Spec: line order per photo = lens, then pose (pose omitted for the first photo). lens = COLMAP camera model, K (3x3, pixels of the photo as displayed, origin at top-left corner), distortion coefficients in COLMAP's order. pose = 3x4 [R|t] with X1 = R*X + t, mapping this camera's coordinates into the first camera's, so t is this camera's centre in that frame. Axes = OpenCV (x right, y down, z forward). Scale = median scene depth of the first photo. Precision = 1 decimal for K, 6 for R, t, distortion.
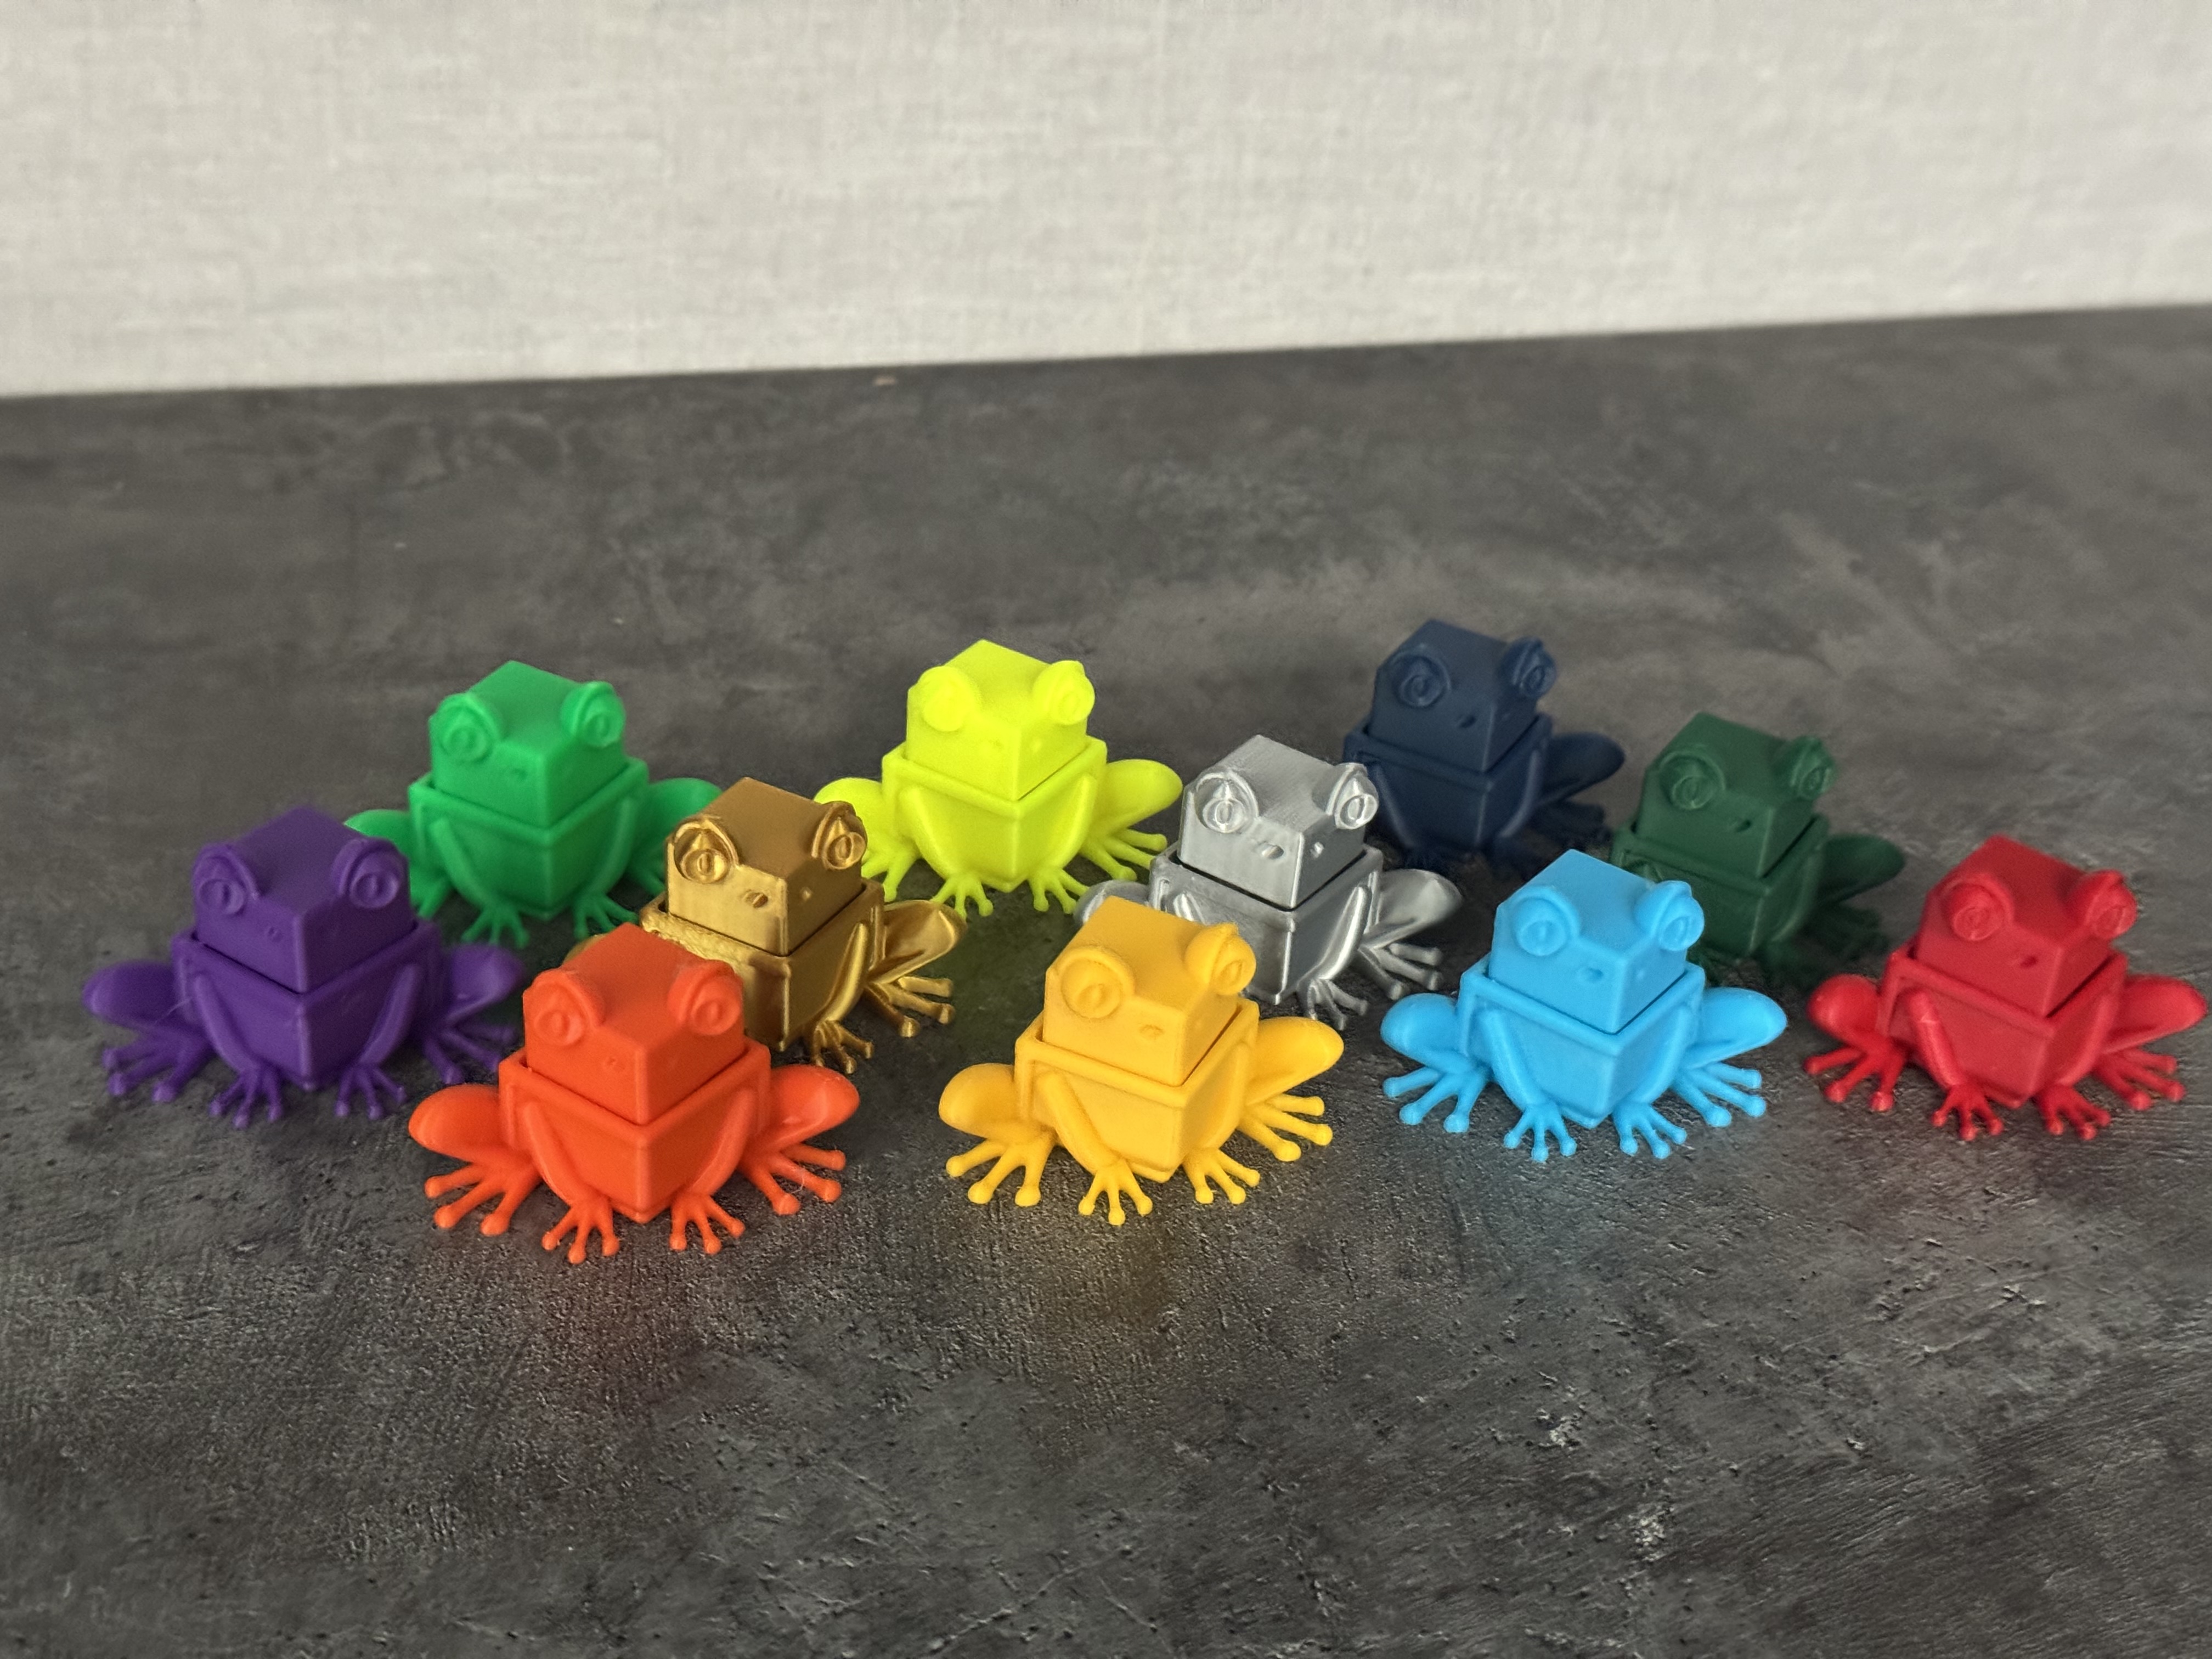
lens RADIAL K [[3131.8, 0, 1097.8], [0, 3131.8, 836.1], [0, 0, 1]] dist [0.102925, 0.000000]
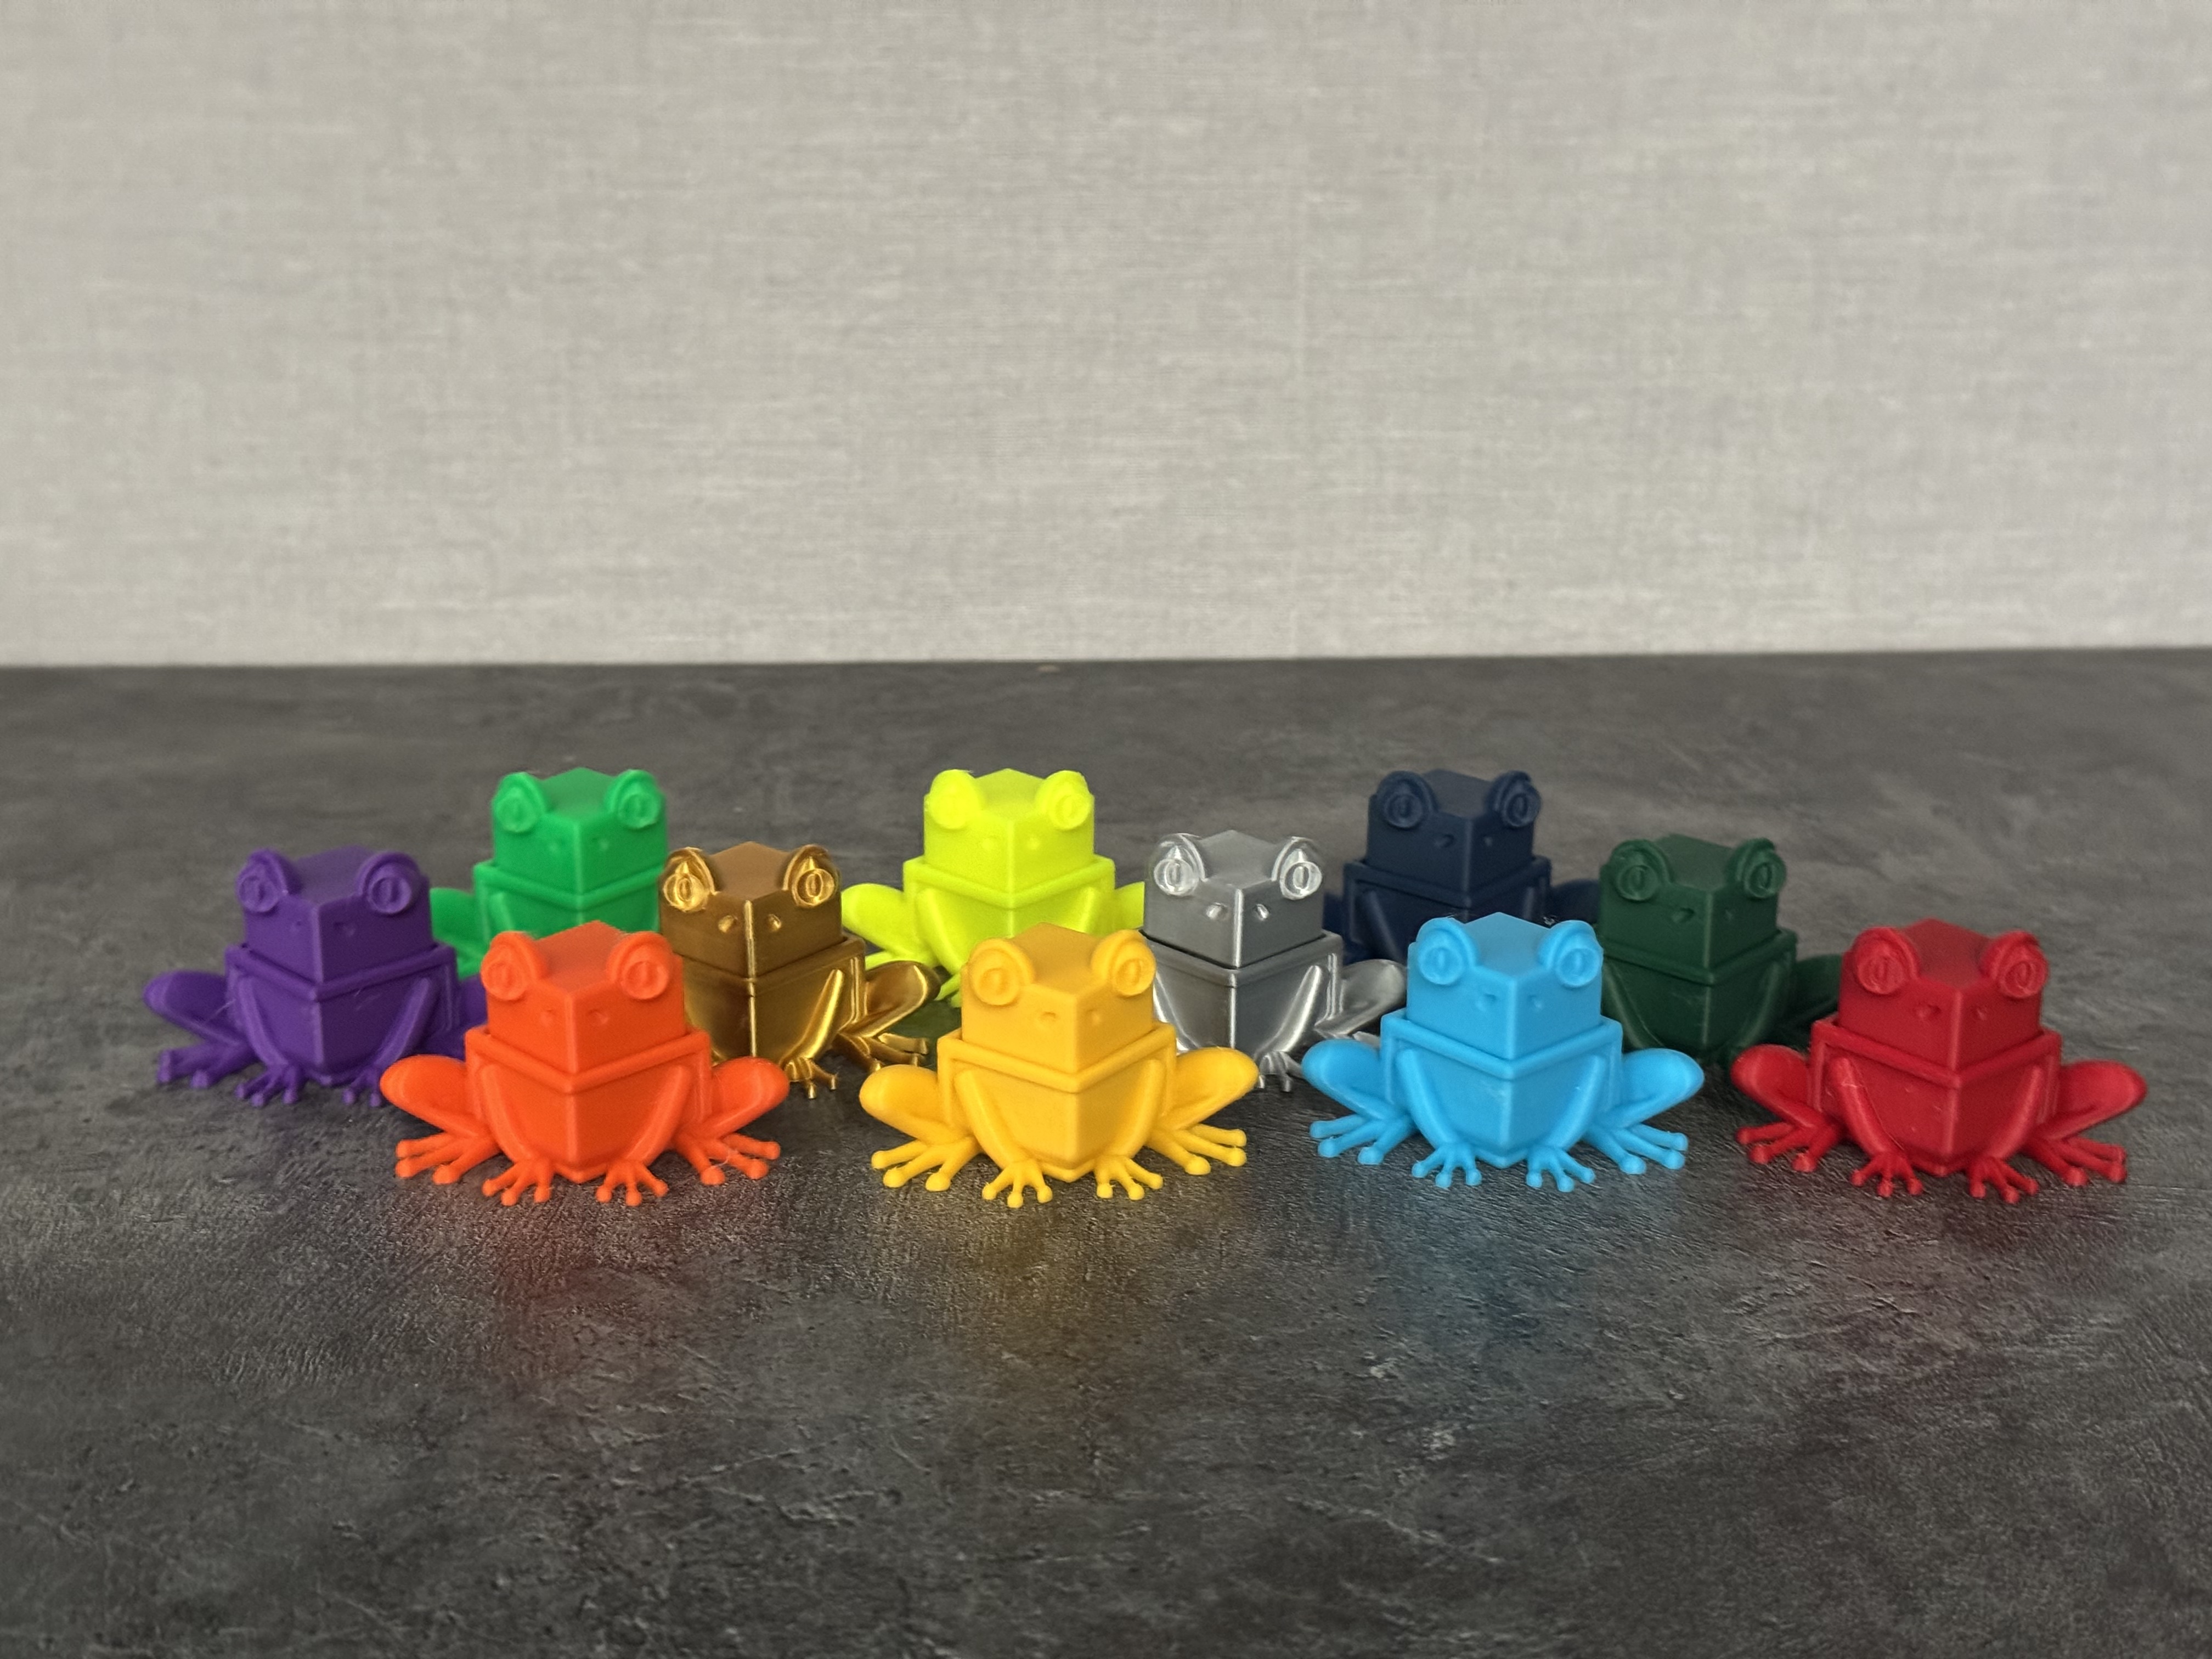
lens RADIAL K [[3131.8, 0, 1111.6], [0, 3131.8, 830.3], [0, 0, 1]] dist [0.102925, 0.000000]
pose [[0.983168, 0.006673, -0.182582, 0.211921], [-0.050075, 0.970907, -0.234161, 0.226489], [0.175708, 0.239362, 0.954899, -0.031825]]
